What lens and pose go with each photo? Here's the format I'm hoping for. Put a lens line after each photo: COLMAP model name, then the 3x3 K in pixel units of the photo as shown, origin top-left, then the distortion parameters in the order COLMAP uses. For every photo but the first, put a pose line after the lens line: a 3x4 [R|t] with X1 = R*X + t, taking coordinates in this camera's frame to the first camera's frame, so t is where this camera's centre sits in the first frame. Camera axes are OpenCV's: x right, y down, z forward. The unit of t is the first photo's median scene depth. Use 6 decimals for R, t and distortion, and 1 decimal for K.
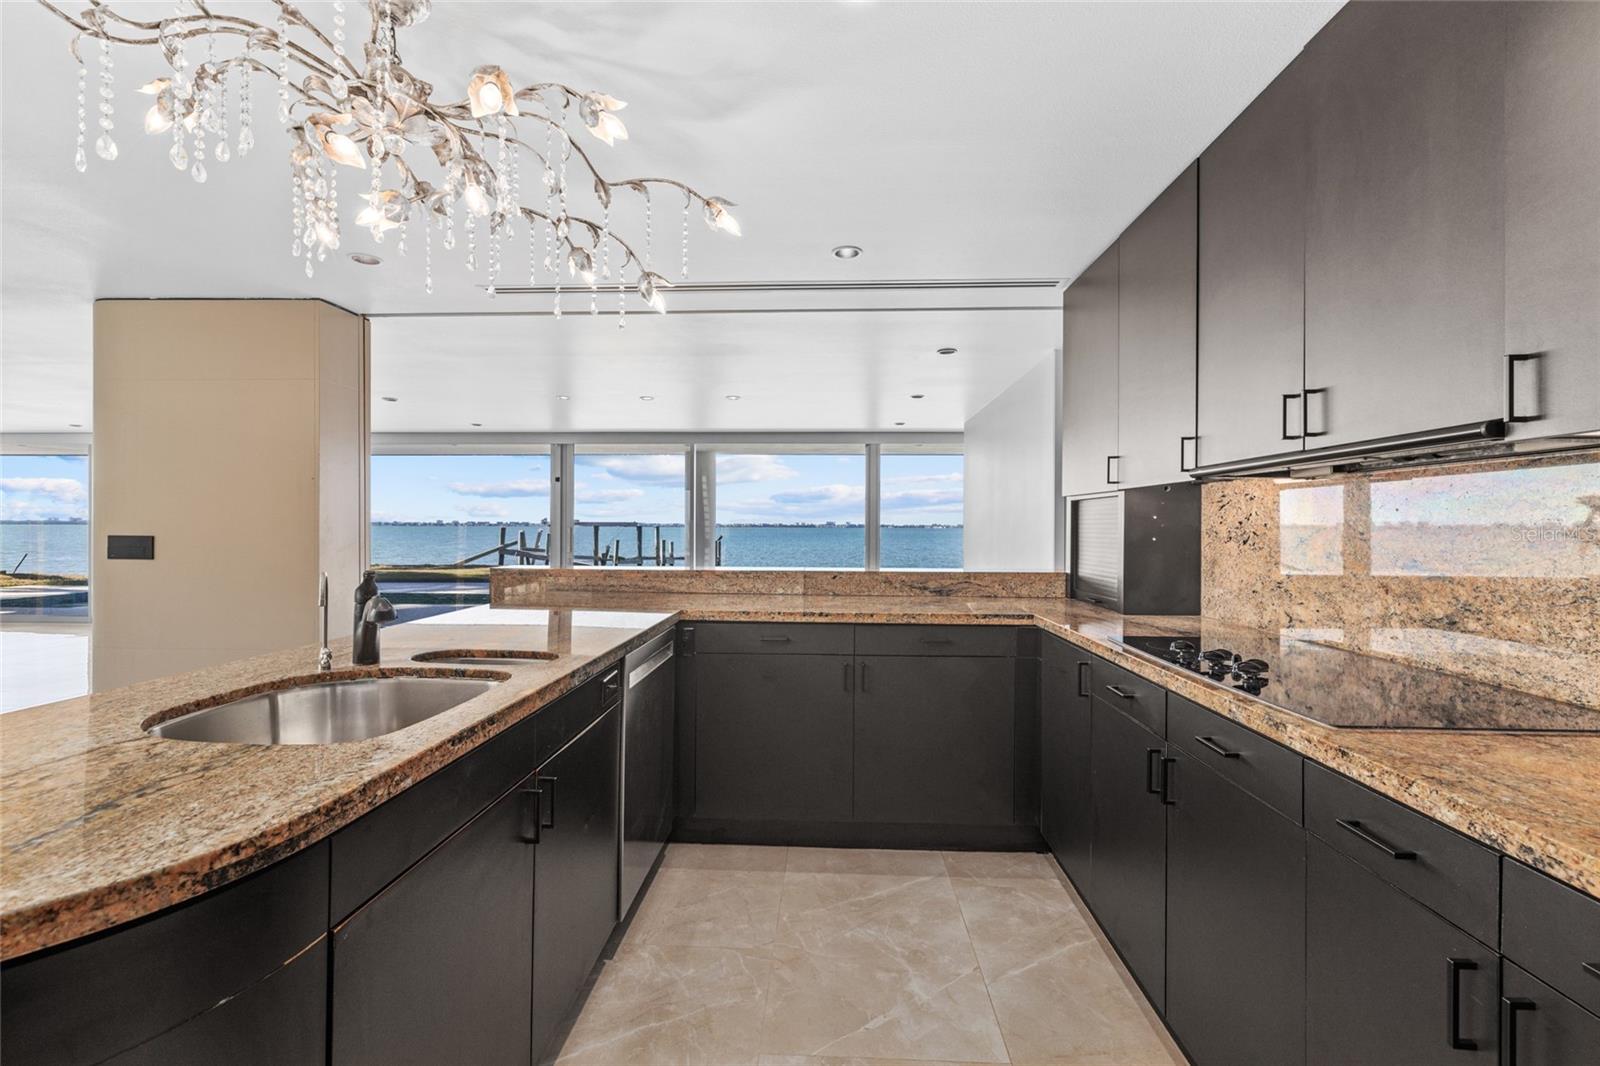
lens RADIAL K [[678.1, 0, 801.4], [0, 678.1, 526.0], [0, 0, 1]] dist [0.001943, 0.000057]
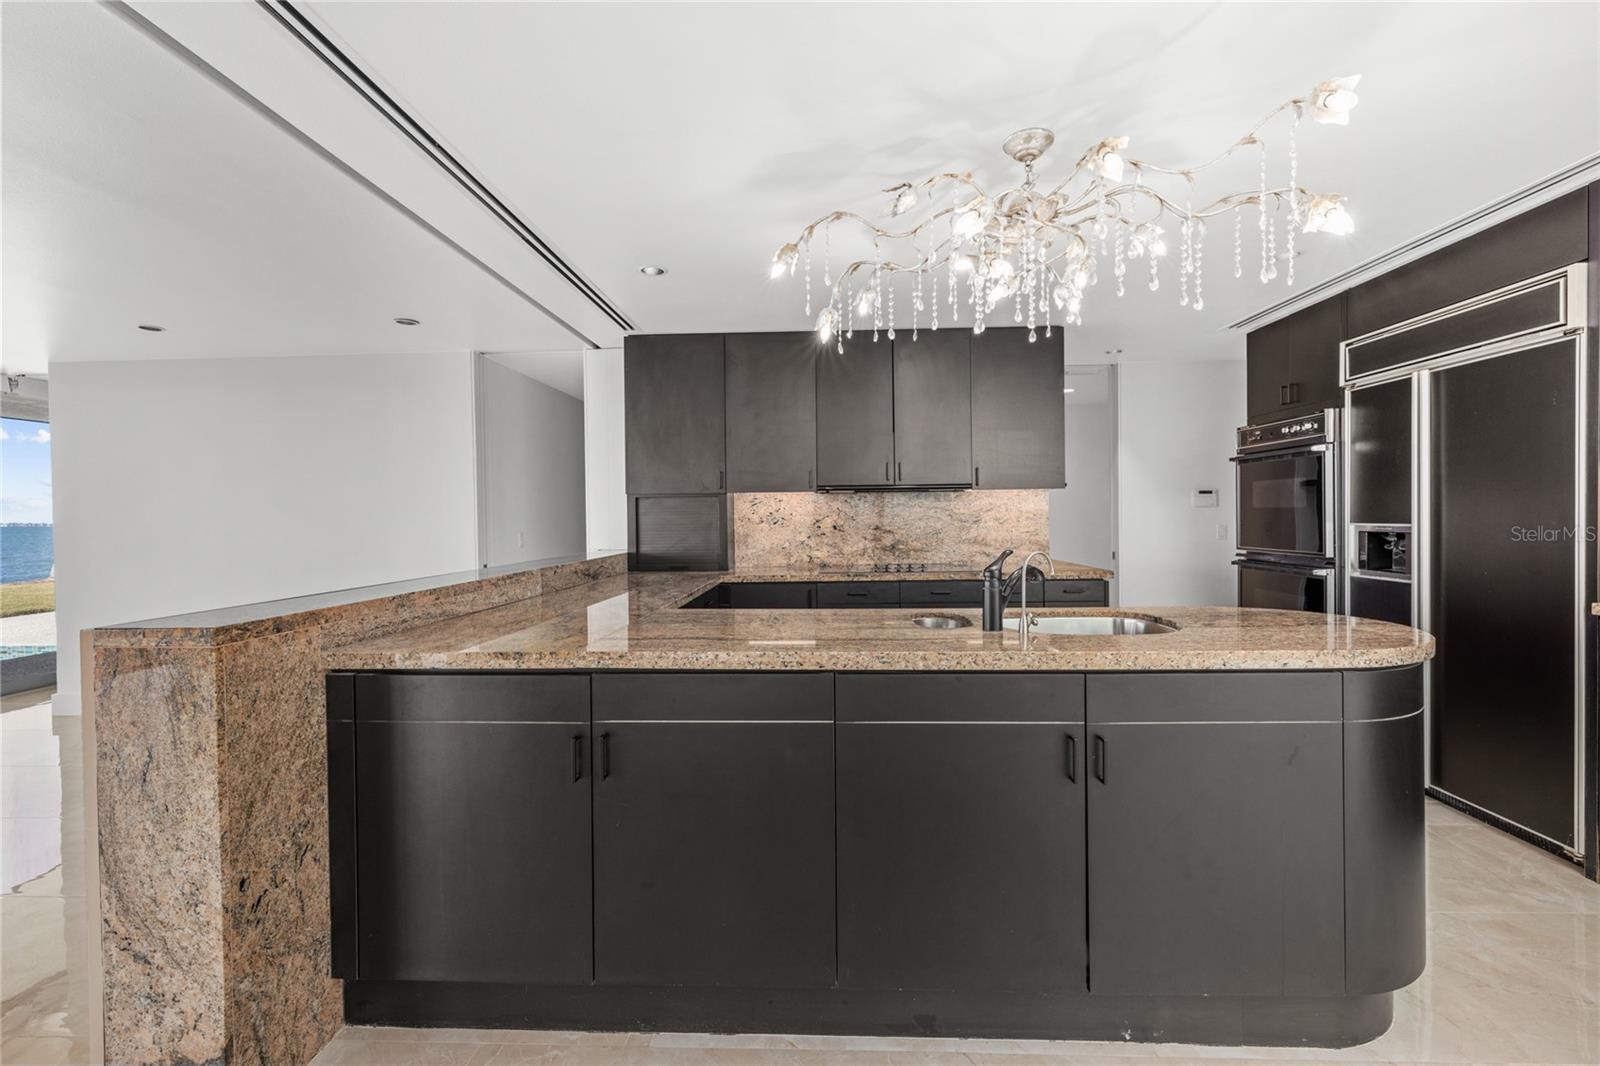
lens RADIAL K [[673.6, 0, 805.0], [0, 673.6, 522.8], [0, 0, 1]] dist [0.002047, 0.000479]
pose [[-0.007155, -0.015859, 0.999849, -0.898217], [0.011110, 0.999811, 0.015937, -0.005032], [-0.999913, 0.011222, -0.006977, 0.660171]]
